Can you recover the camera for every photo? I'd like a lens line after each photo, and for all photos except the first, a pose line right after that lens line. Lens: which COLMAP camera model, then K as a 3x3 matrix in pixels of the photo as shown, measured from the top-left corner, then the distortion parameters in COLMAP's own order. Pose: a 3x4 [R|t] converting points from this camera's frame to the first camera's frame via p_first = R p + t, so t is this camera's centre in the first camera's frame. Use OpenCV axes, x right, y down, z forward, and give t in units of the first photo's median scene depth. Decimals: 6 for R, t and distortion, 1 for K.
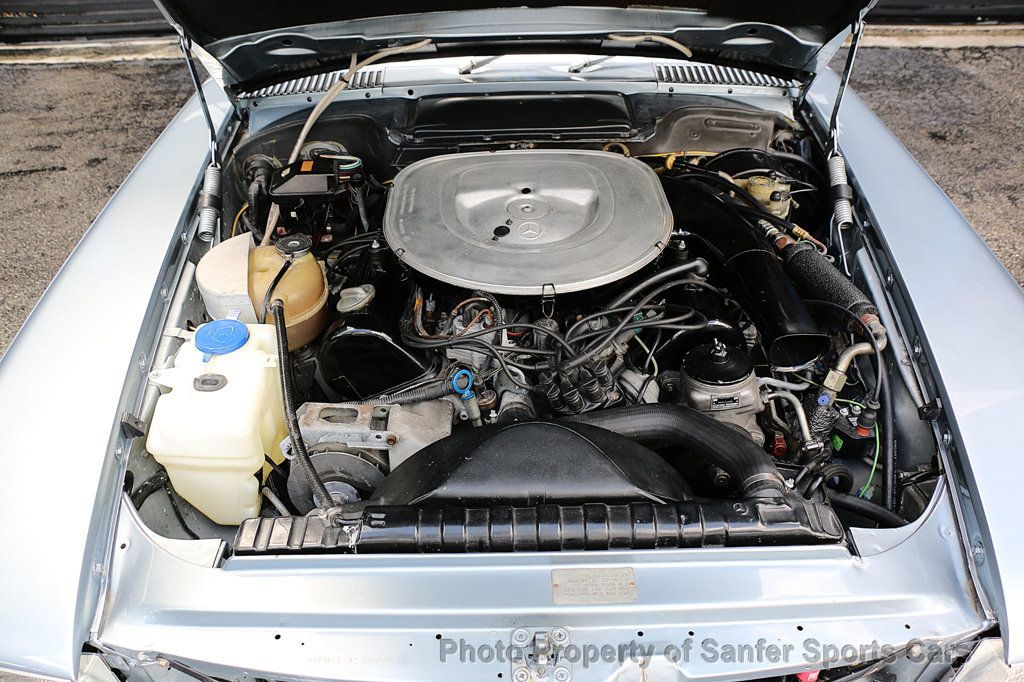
lens RADIAL K [[809.1, 0, 512.0], [0, 809.1, 341.0], [0, 0, 1]] dist [-0.034159, 0.004171]
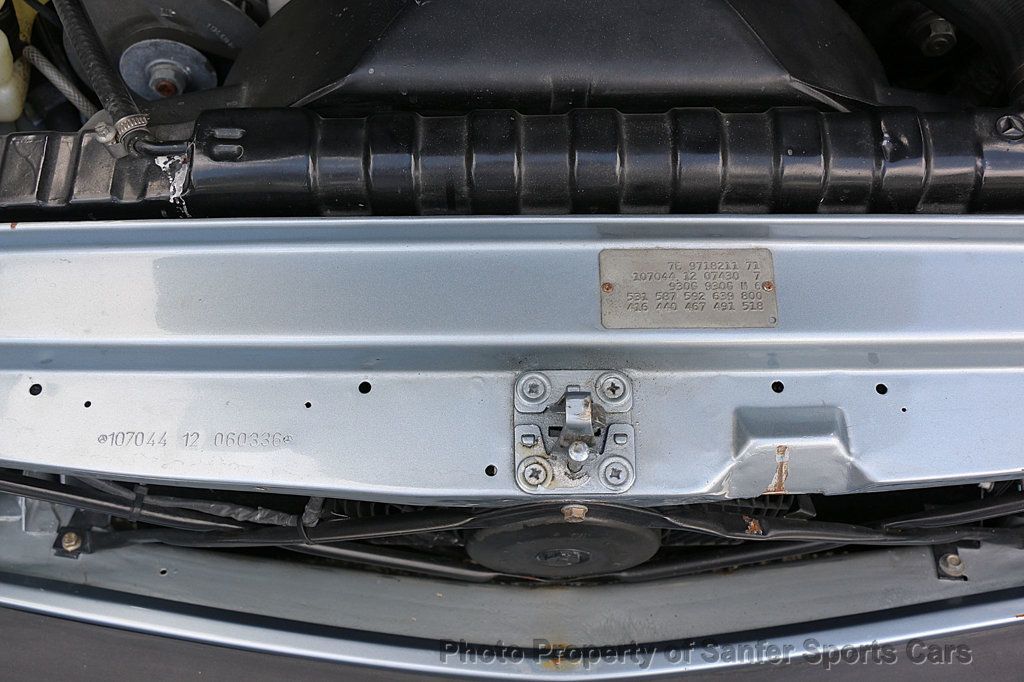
lens RADIAL K [[1163.5, 0, 515.4], [0, 1163.5, 372.2], [0, 0, 1]] dist [-0.068795, 0.026165]
pose [[0.999944, 0.008377, 0.006516, -0.004191], [-0.010463, 0.880957, 0.473081, 0.021697], [-0.001777, -0.473123, 0.880995, 0.342868]]
